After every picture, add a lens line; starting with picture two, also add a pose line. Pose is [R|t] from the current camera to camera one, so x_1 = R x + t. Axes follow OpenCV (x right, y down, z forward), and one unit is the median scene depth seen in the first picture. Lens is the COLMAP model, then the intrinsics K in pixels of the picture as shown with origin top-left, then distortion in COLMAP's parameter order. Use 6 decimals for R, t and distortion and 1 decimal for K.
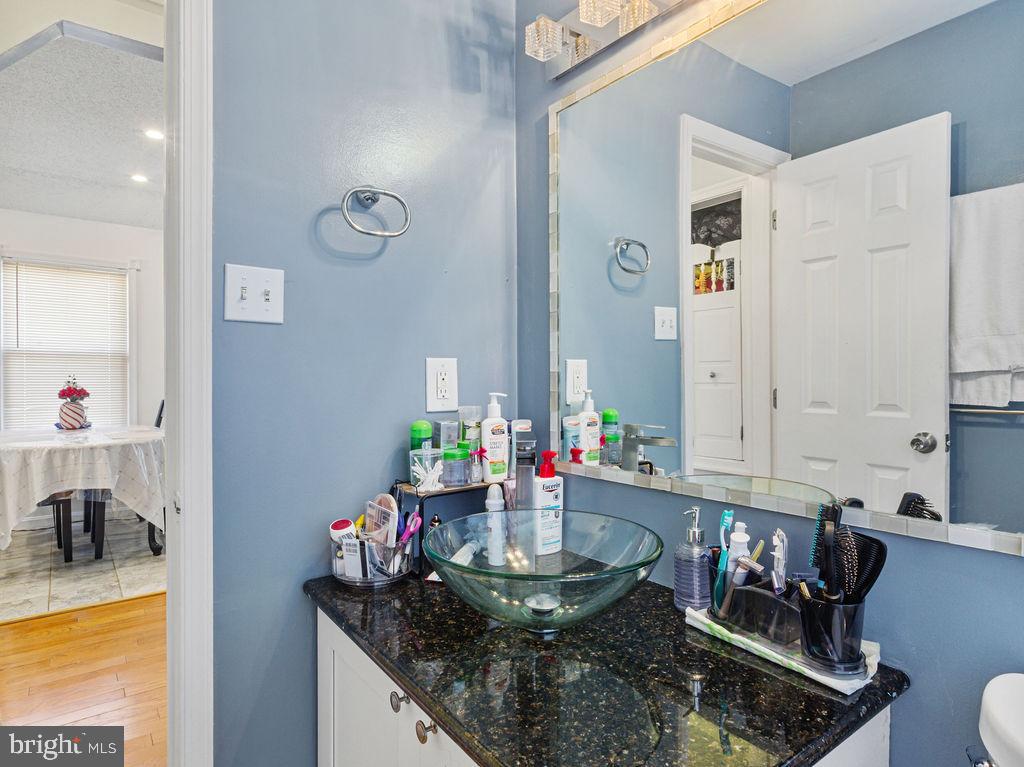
lens RADIAL K [[576.1, 0, 518.2], [0, 576.1, 379.5], [0, 0, 1]] dist [-0.005413, 0.003835]
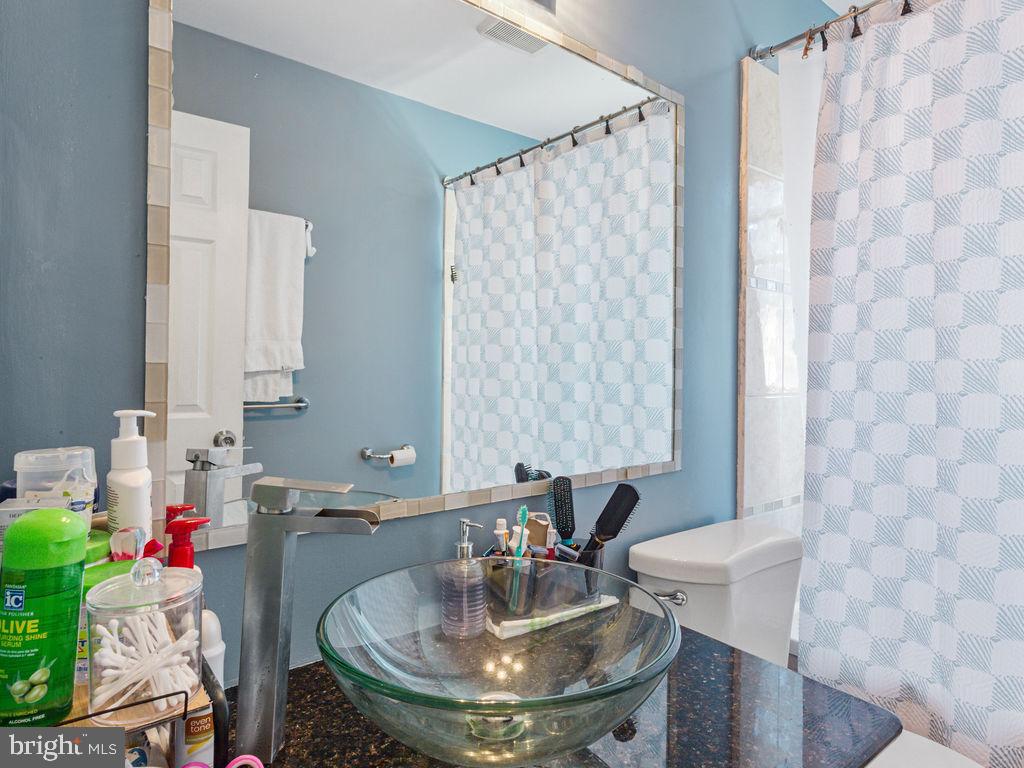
lens RADIAL K [[576.1, 0, 516.3], [0, 576.1, 382.5], [0, 0, 1]] dist [-0.005413, 0.003835]
pose [[0.004623, -0.005671, 0.999973, -0.316948], [0.004464, 0.999974, 0.005651, 0.003771], [-0.999979, 0.004437, 0.004648, 0.490646]]
